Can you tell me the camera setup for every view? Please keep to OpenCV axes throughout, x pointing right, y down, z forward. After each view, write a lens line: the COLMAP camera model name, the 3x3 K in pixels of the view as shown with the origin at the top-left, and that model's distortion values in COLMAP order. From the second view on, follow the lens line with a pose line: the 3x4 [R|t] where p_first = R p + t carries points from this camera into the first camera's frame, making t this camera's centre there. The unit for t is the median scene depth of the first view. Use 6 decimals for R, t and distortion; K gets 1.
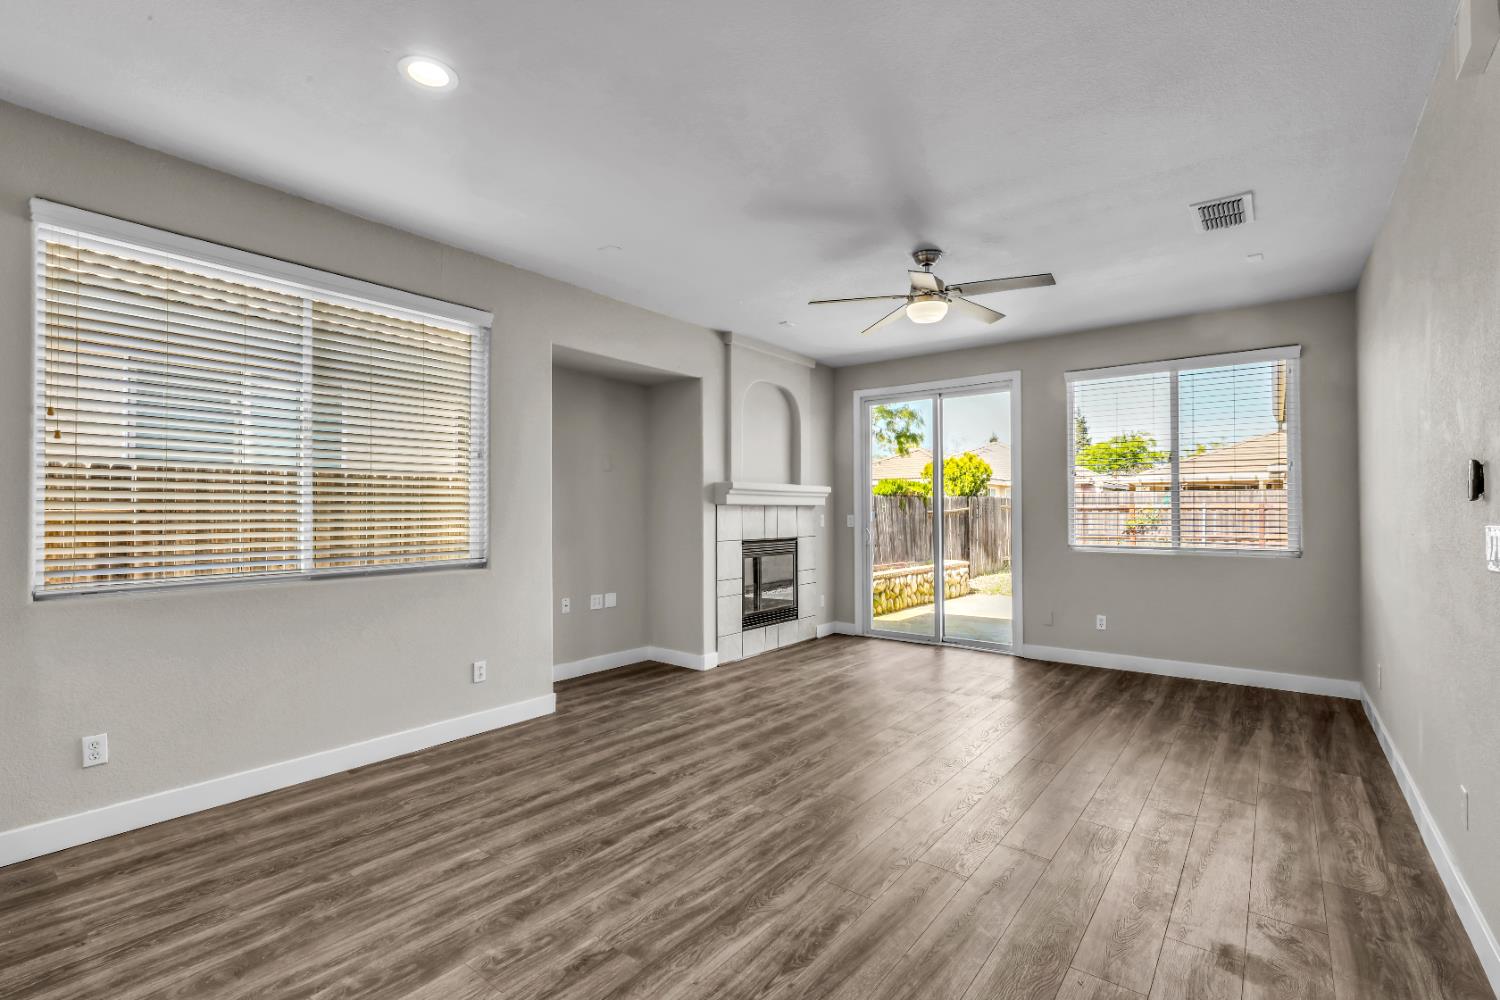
lens RADIAL K [[675.2, 0, 763.5], [0, 675.2, 498.5], [0, 0, 1]] dist [0.001376, -0.000013]
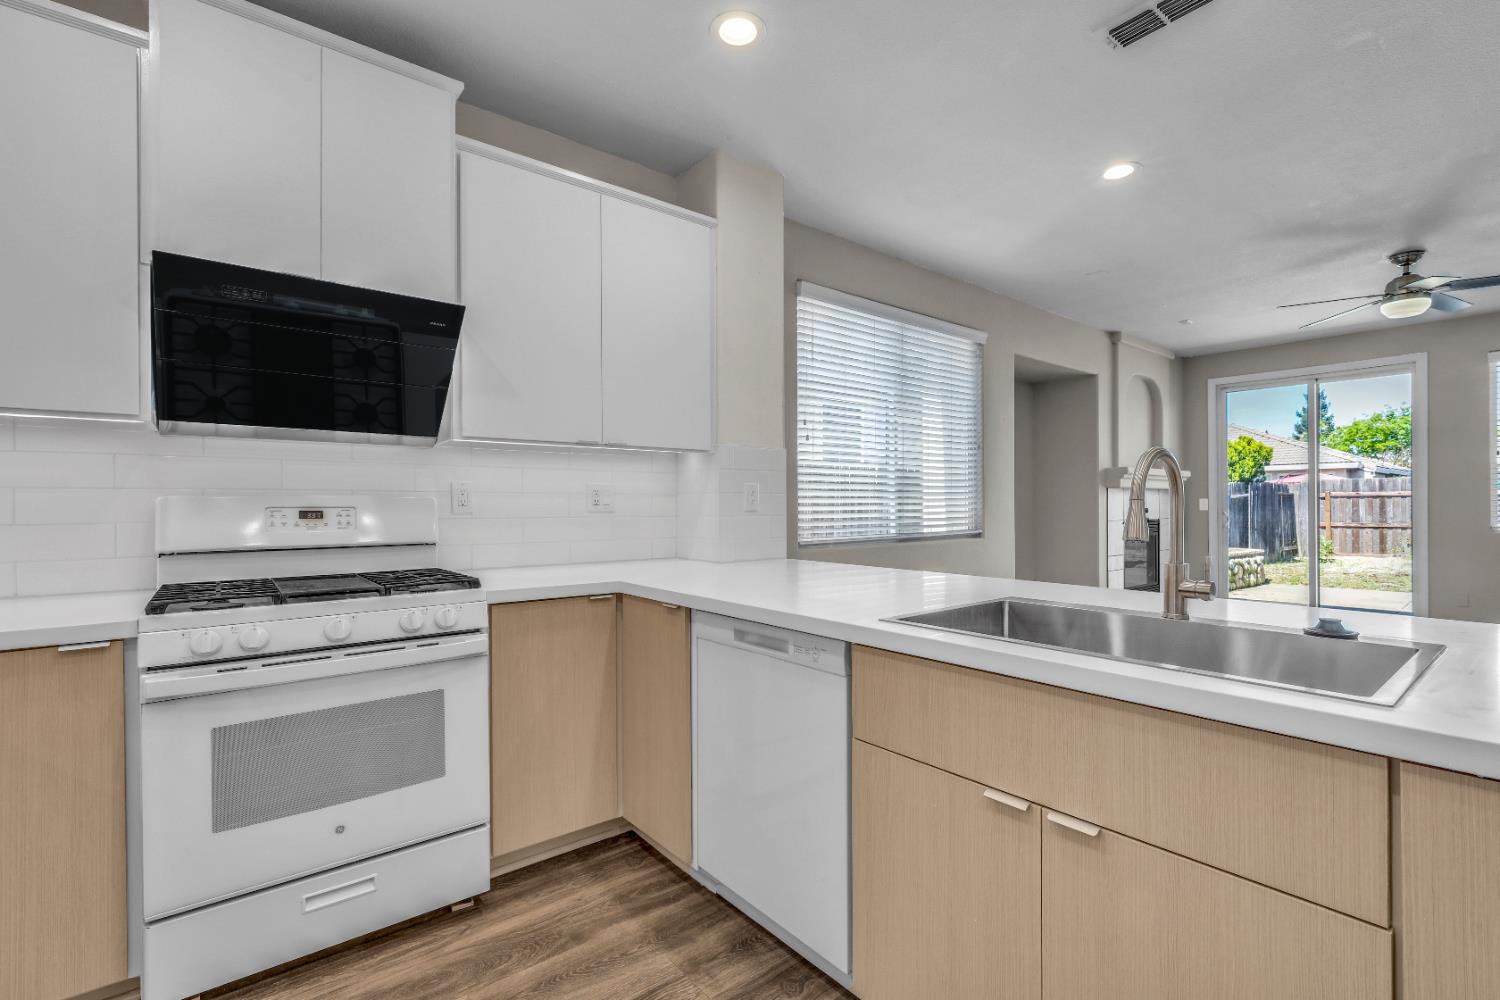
lens RADIAL K [[670.7, 0, 750.4], [0, 670.7, 500.0], [0, 0, 1]] dist [-0.001248, 0.000125]
pose [[0.969897, 0.002157, -0.243507, -0.278585], [0.002549, 0.999816, 0.019012, 0.004996], [0.243503, -0.019060, 0.969713, -0.162334]]
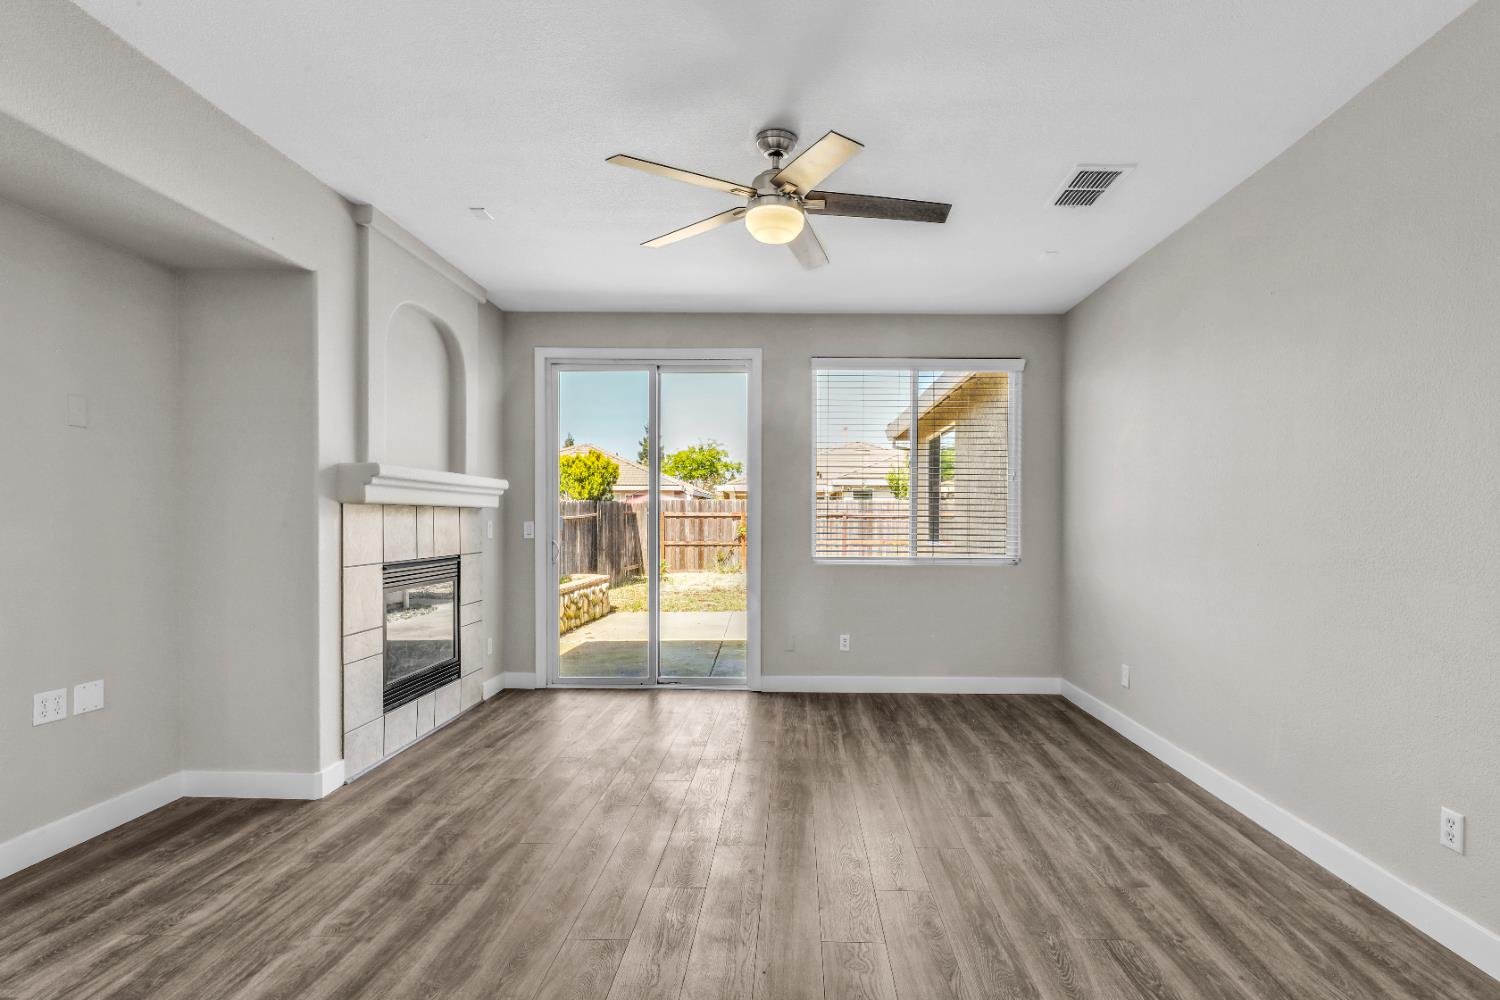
lens RADIAL K [[710.1, 0, 797.6], [0, 710.1, 526.7], [0, 0, 1]] dist [-0.003392, 0.000572]
pose [[0.791695, 0.001094, 0.610915, -0.098172], [-0.020884, 0.999462, 0.025275, 0.004777], [-0.610559, -0.032768, 0.791292, 0.217147]]
